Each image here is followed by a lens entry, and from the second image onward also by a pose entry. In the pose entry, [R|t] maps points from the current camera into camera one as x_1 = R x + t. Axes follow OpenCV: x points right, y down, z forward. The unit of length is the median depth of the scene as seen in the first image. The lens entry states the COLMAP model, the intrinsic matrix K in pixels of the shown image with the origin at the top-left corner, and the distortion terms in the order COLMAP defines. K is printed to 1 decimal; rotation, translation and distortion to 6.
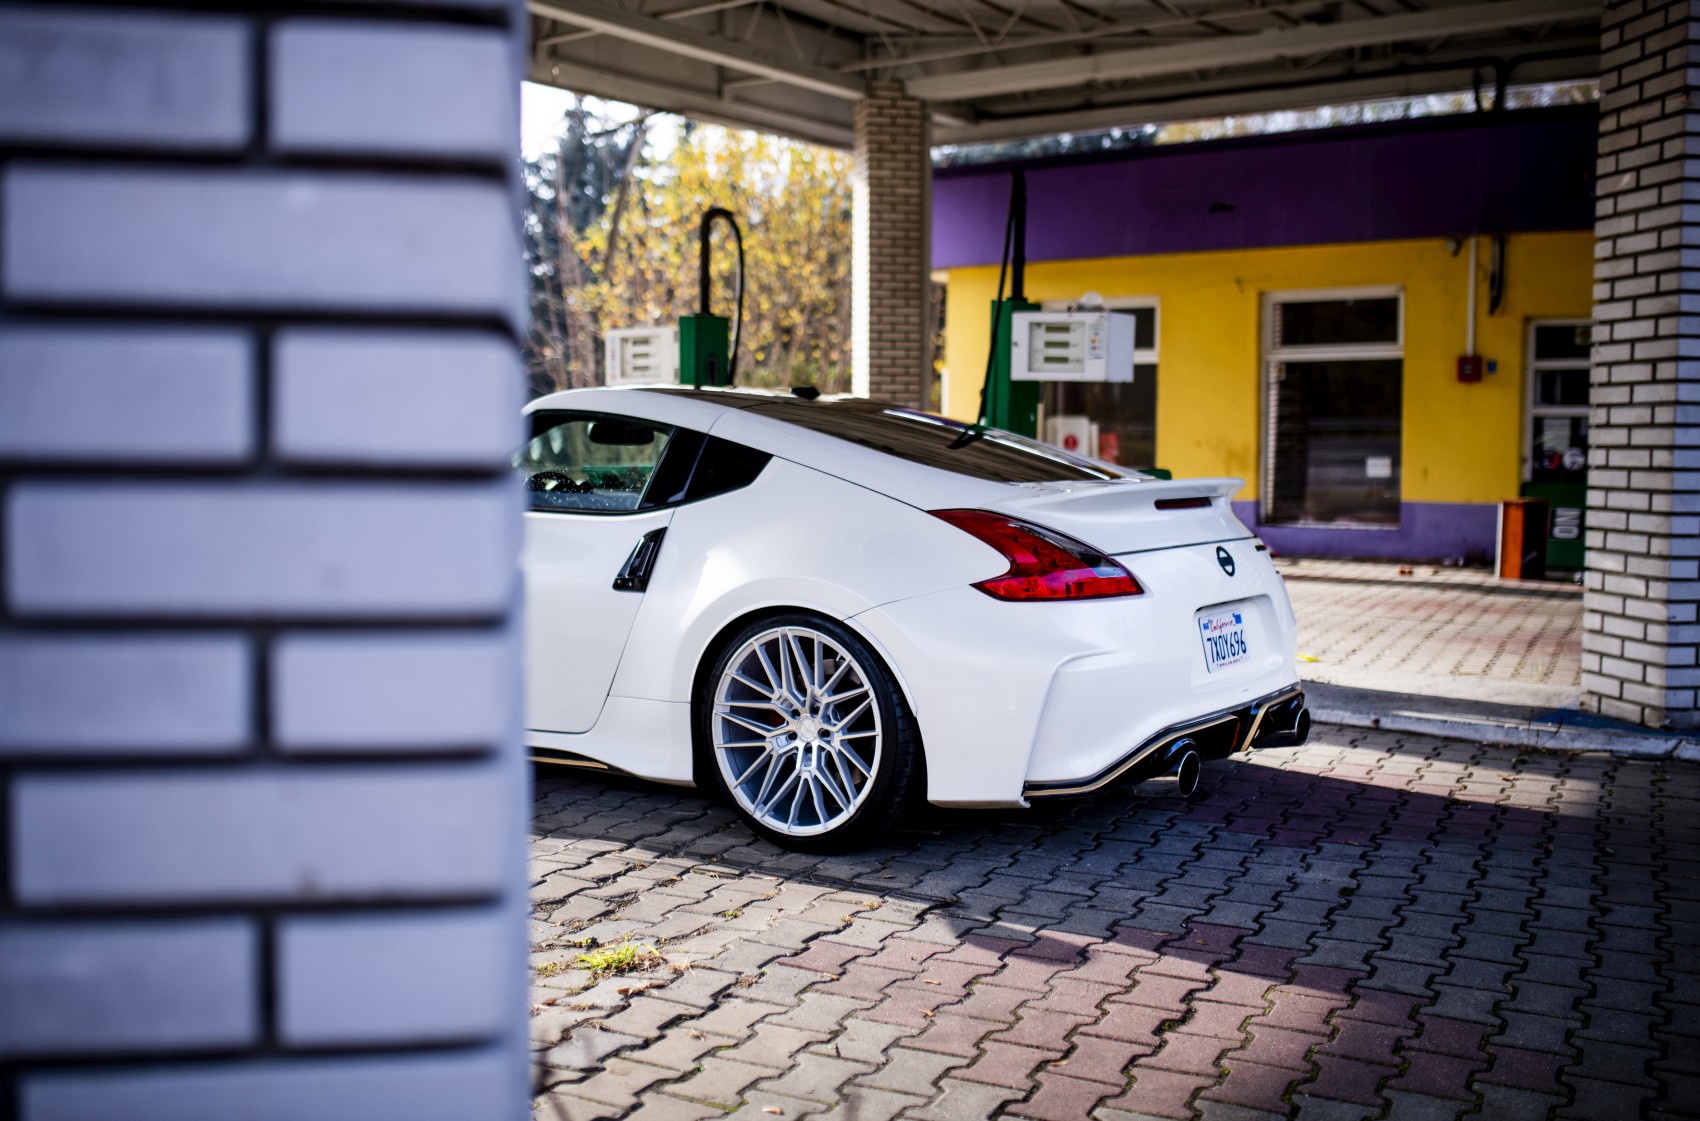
lens RADIAL K [[1684.1, 0, 850.0], [0, 1684.1, 560.5], [0, 0, 1]] dist [-0.054106, 0.018521]
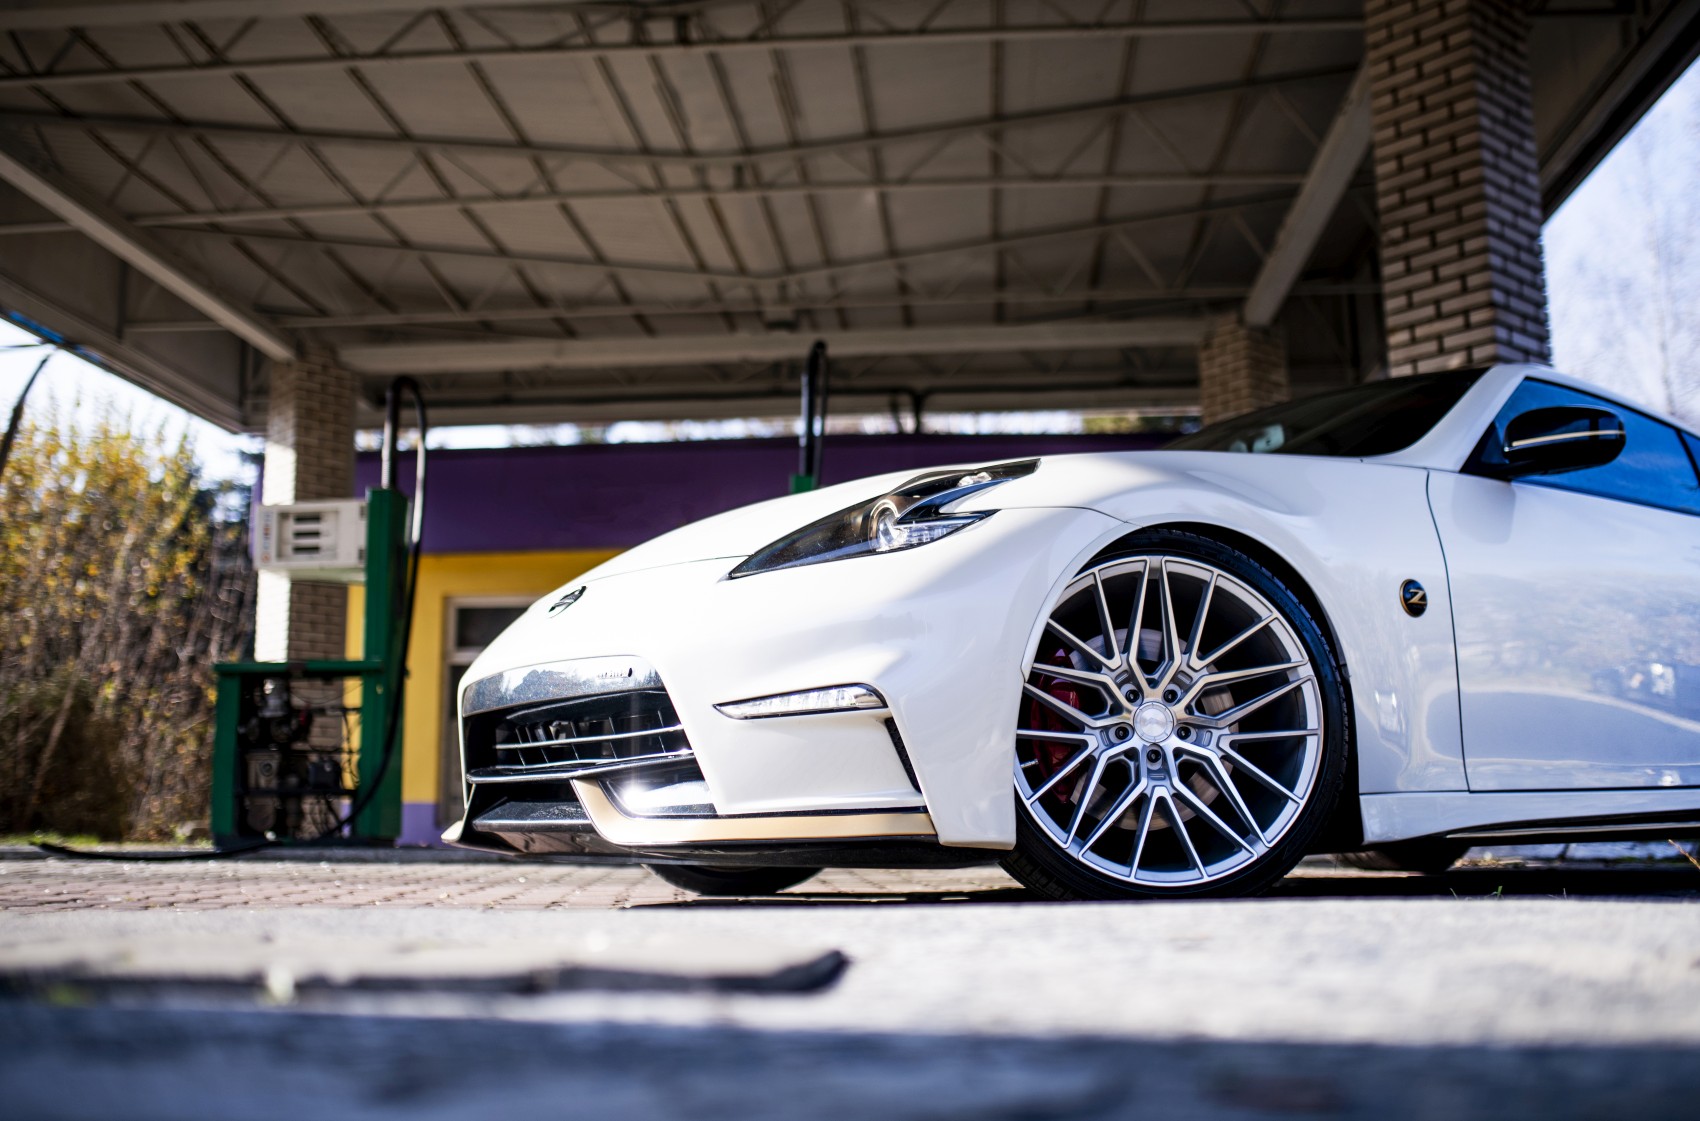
lens RADIAL K [[1700.6, 0, 822.0], [0, 1700.6, 562.8], [0, 0, 1]] dist [-0.069845, 0.092016]
pose [[0.866506, 0.072087, 0.493934, -0.320944], [0.046977, 0.973349, -0.224465, 0.094037], [-0.496951, 0.217704, 0.840026, 0.169764]]
